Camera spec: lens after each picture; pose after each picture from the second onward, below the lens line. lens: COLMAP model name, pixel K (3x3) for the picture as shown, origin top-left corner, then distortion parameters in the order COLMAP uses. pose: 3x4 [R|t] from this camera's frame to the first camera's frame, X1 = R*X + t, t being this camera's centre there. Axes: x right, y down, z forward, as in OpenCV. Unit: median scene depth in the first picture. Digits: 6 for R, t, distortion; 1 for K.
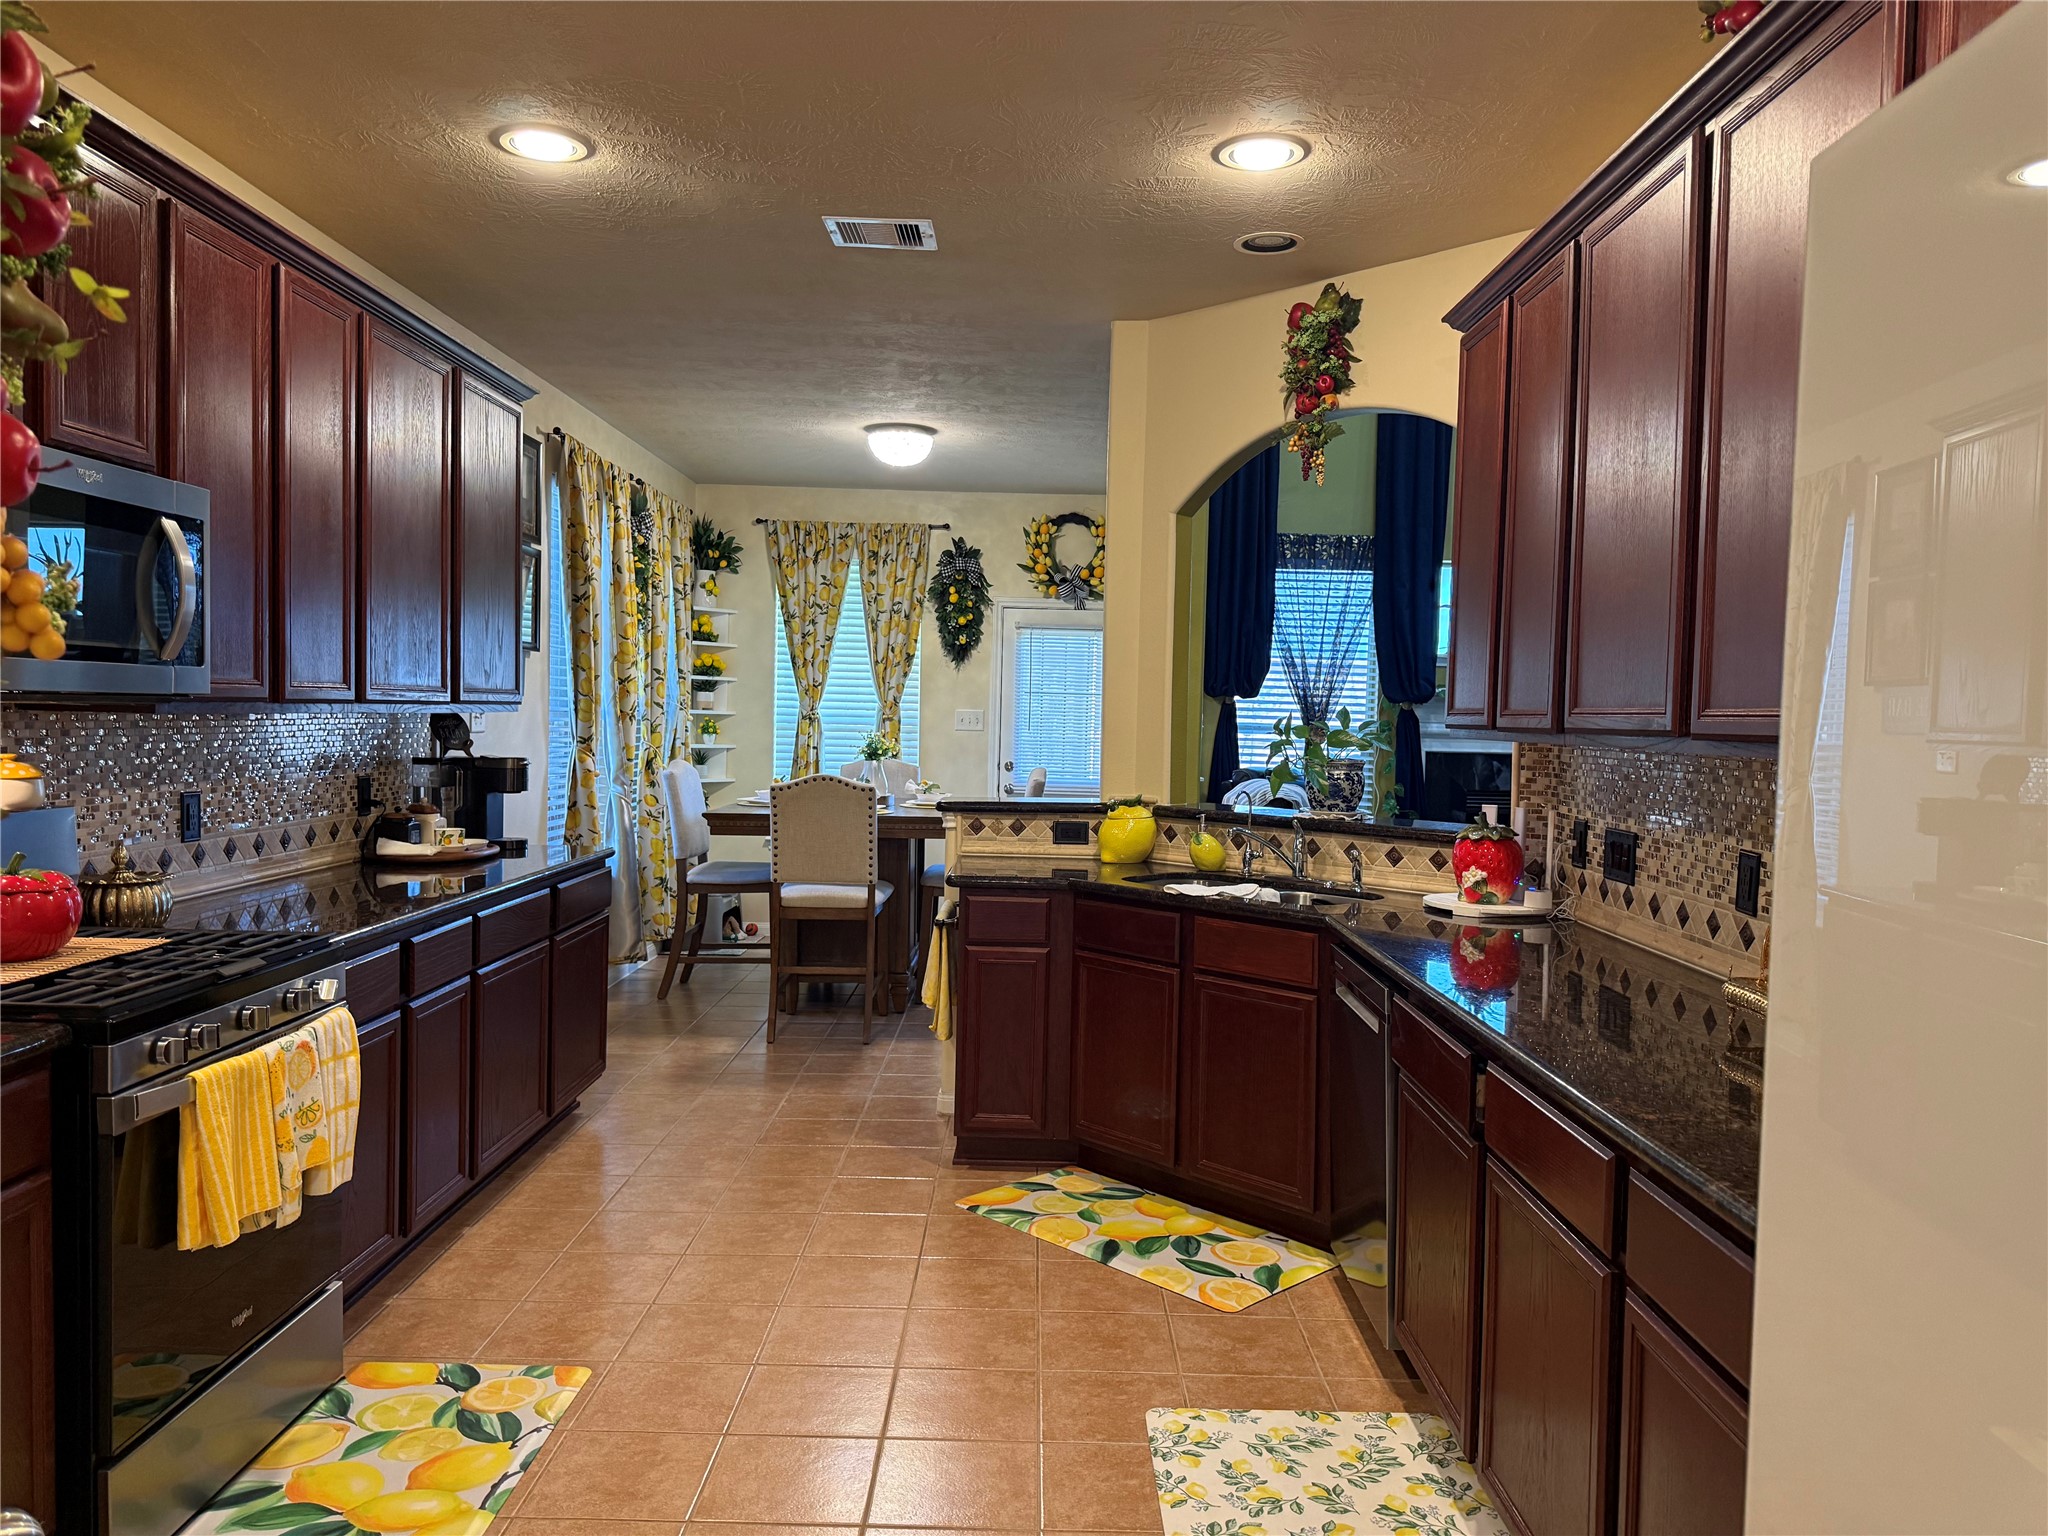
lens RADIAL K [[1411.2, 0, 1029.1], [0, 1411.2, 769.1], [0, 0, 1]] dist [-0.011666, -0.012355]
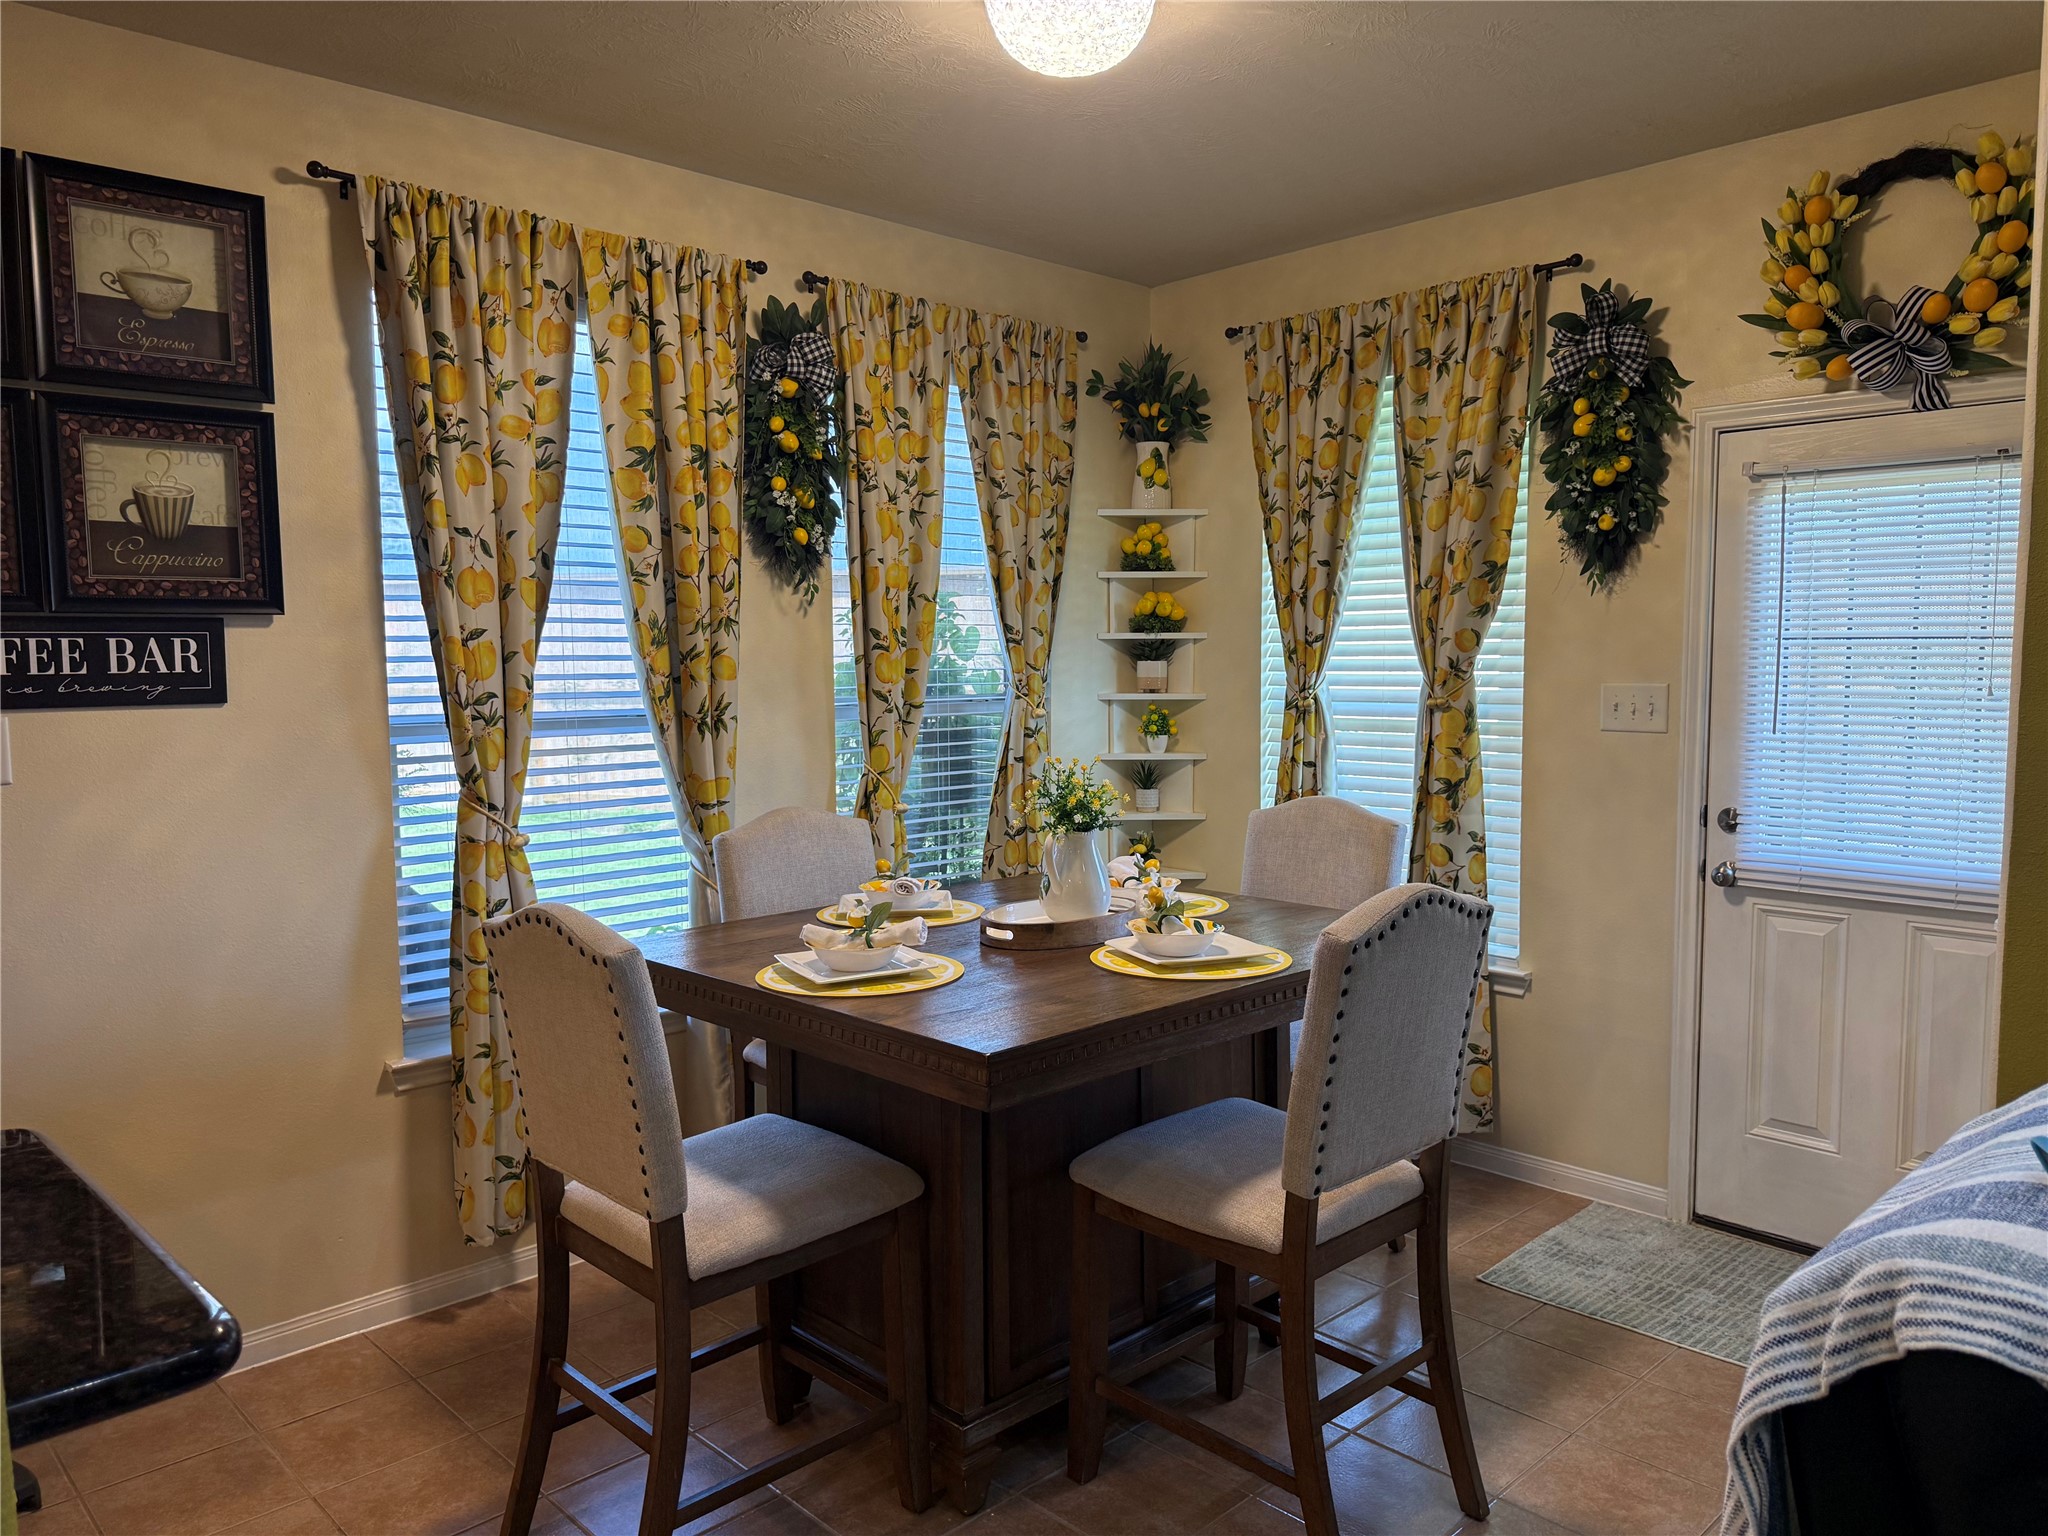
lens RADIAL K [[1411.2, 0, 1018.9], [0, 1411.2, 788.8], [0, 0, 1]] dist [-0.011666, -0.012355]
pose [[0.701959, 0.031977, -0.711499, 0.134984], [0.012718, 0.998270, 0.057412, -0.036892], [0.712103, -0.049349, 0.700338, 0.568333]]
